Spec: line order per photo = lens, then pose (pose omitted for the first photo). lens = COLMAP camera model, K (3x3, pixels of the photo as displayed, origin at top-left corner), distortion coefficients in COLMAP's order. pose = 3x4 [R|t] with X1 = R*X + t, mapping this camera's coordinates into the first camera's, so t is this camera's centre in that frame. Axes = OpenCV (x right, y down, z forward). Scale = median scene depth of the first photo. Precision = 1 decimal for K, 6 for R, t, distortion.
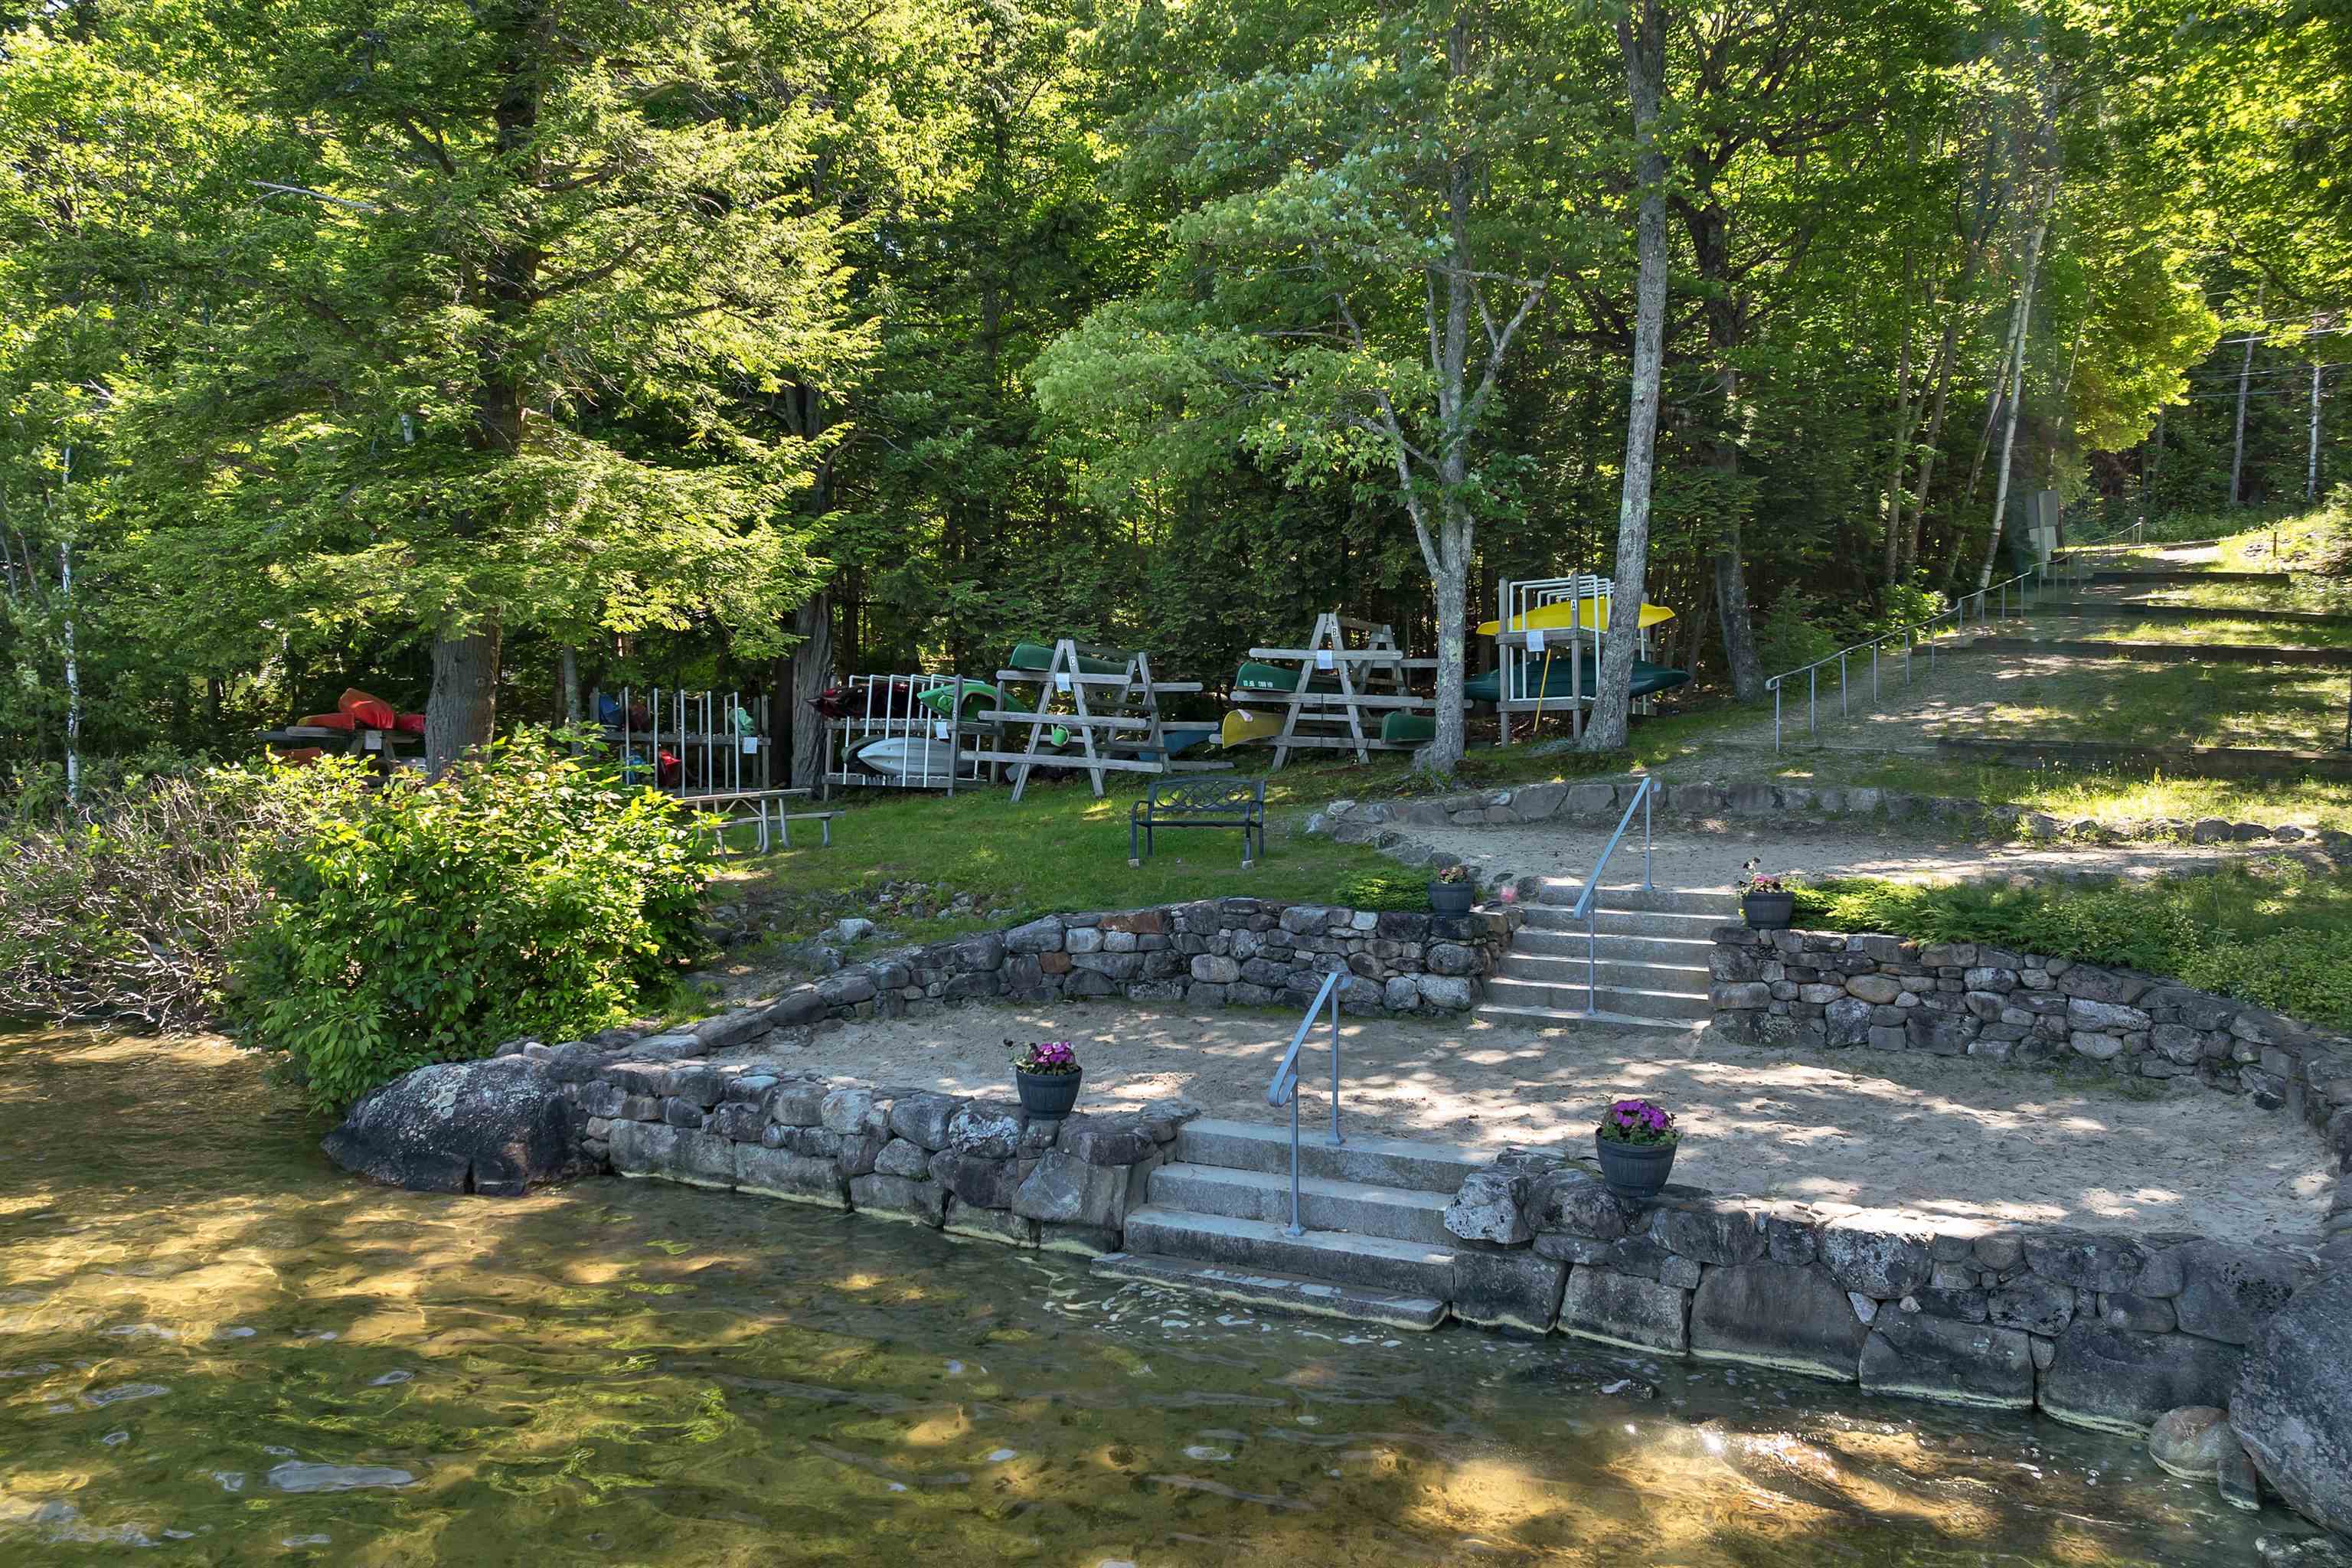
lens RADIAL K [[1701.7, 0, 1175.9], [0, 1701.7, 794.4], [0, 0, 1]] dist [-0.016553, -0.044874]
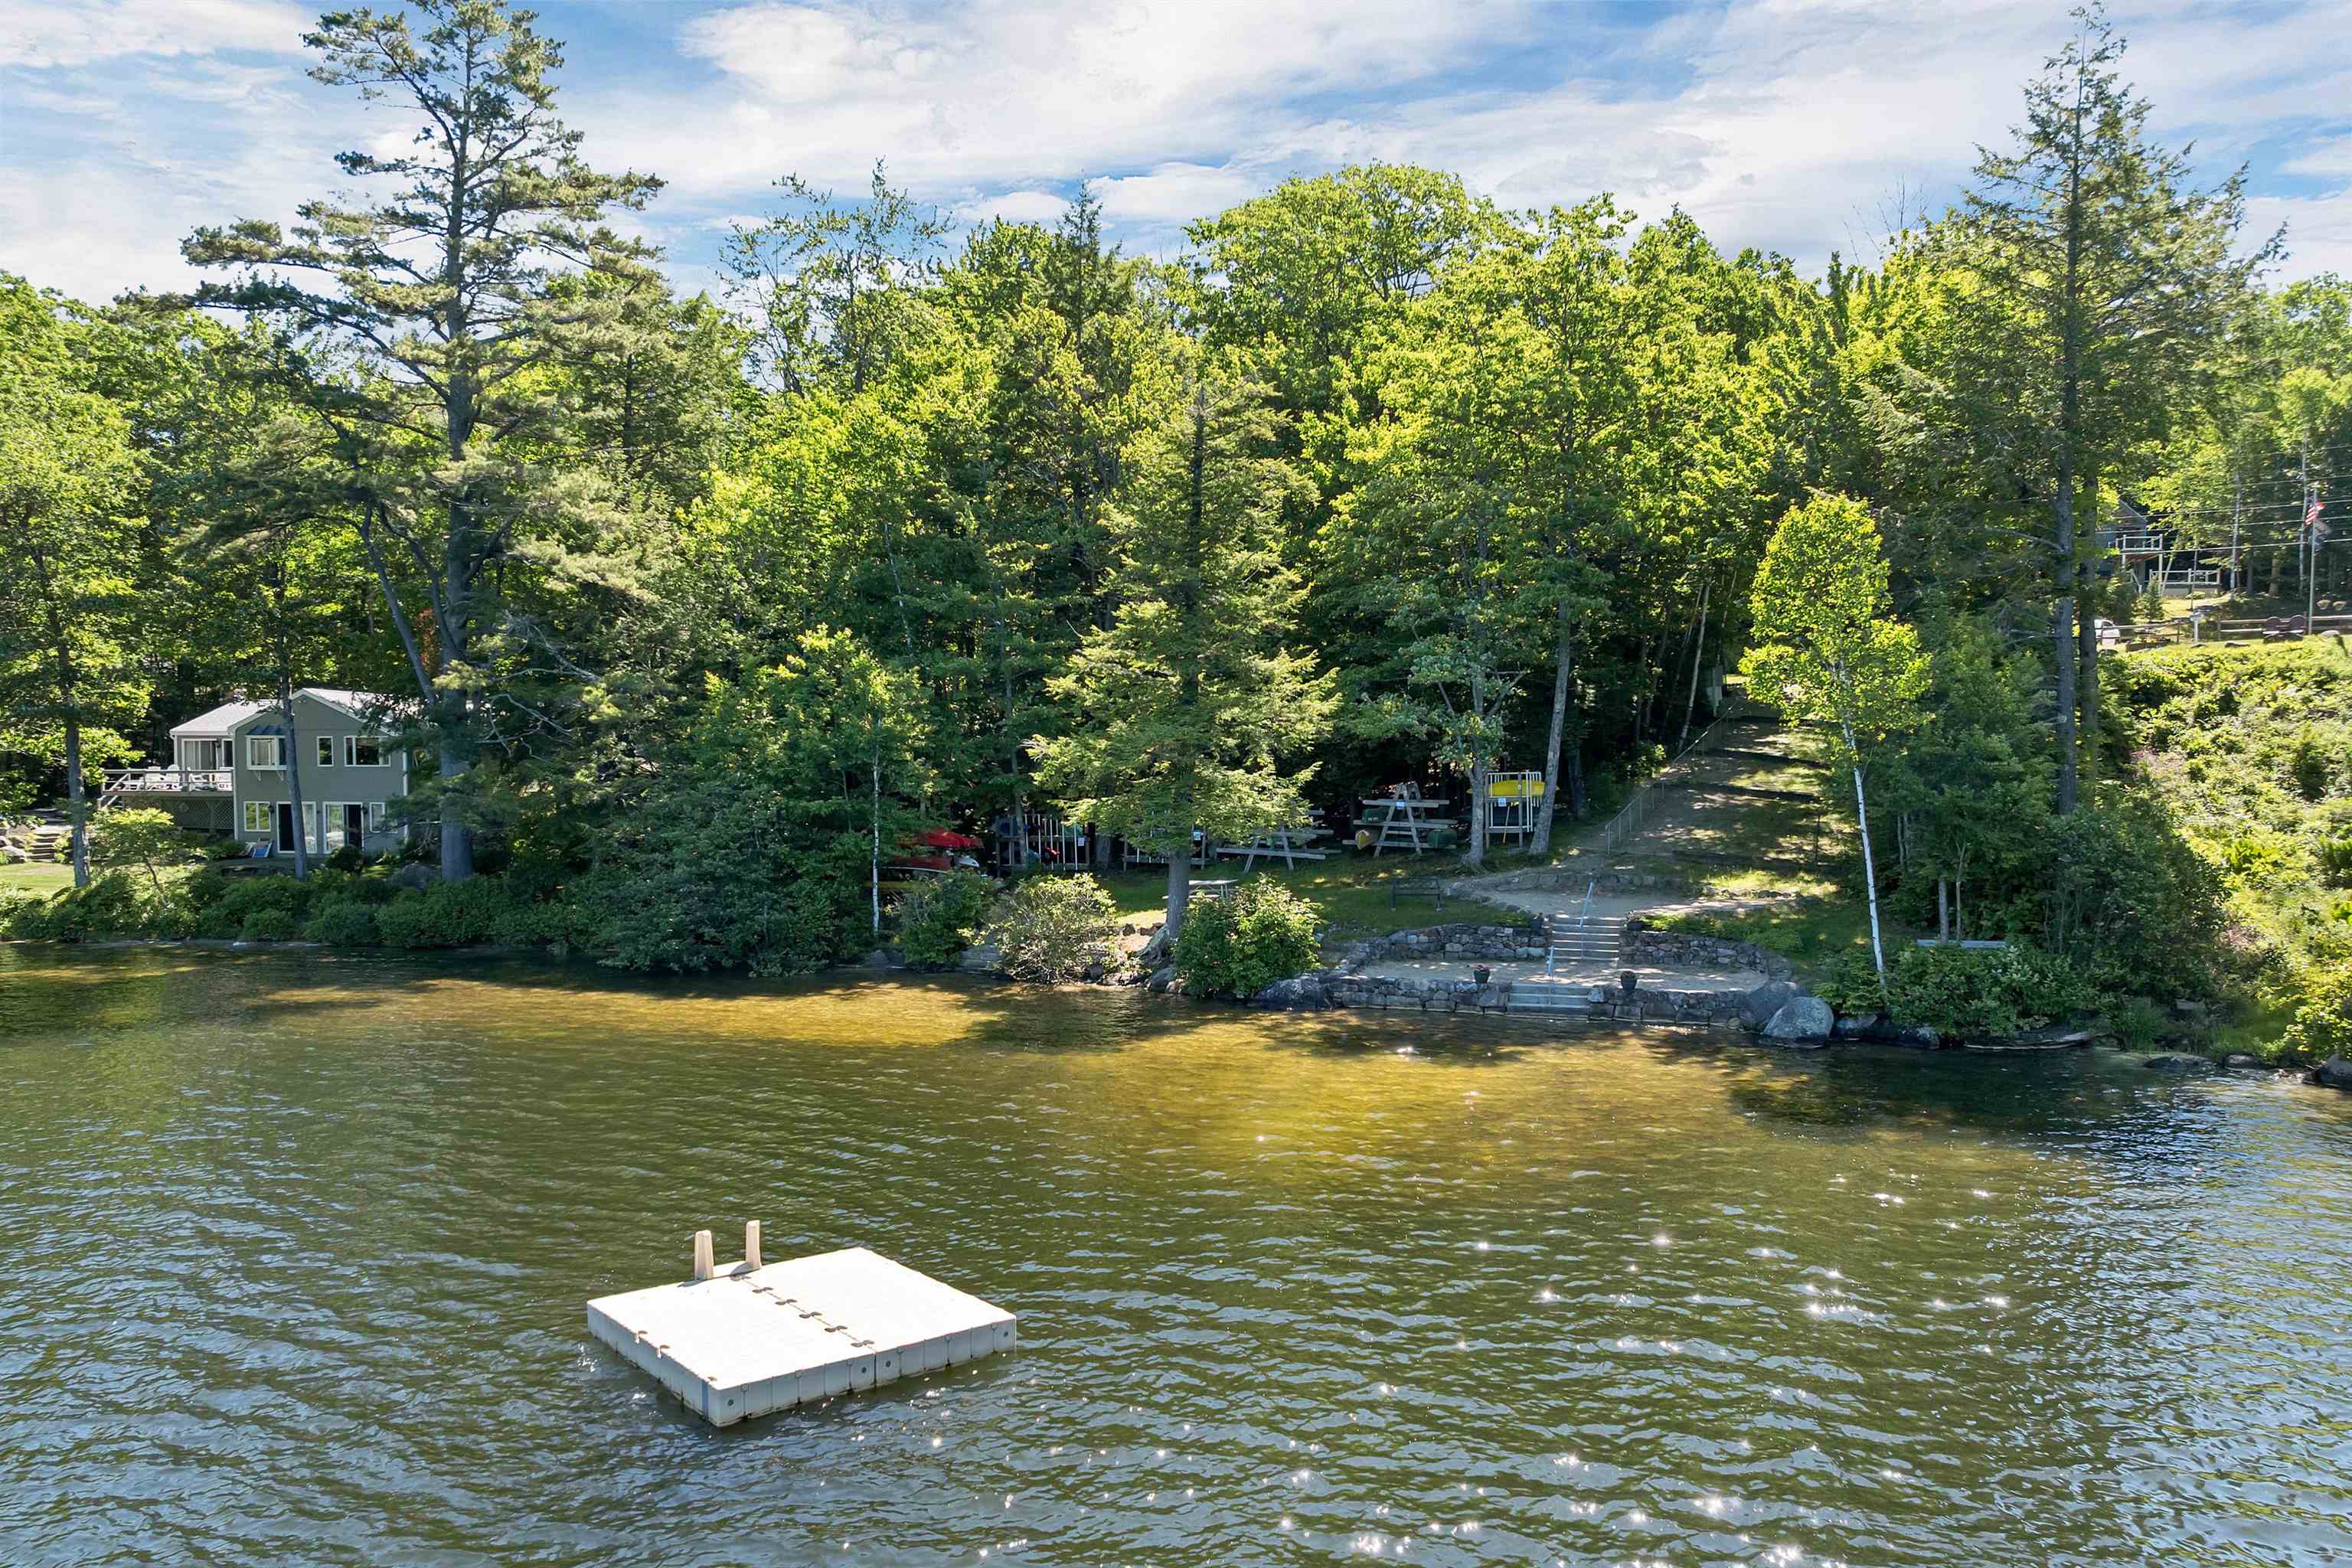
lens RADIAL K [[1701.7, 0, 1175.9], [0, 1701.7, 794.4], [0, 0, 1]] dist [-0.016553, -0.044874]
pose [[0.986795, -0.012334, 0.161502, -0.878672], [0.011441, 0.999914, 0.006460, -0.180392], [-0.161568, -0.004527, 0.986851, -1.759277]]
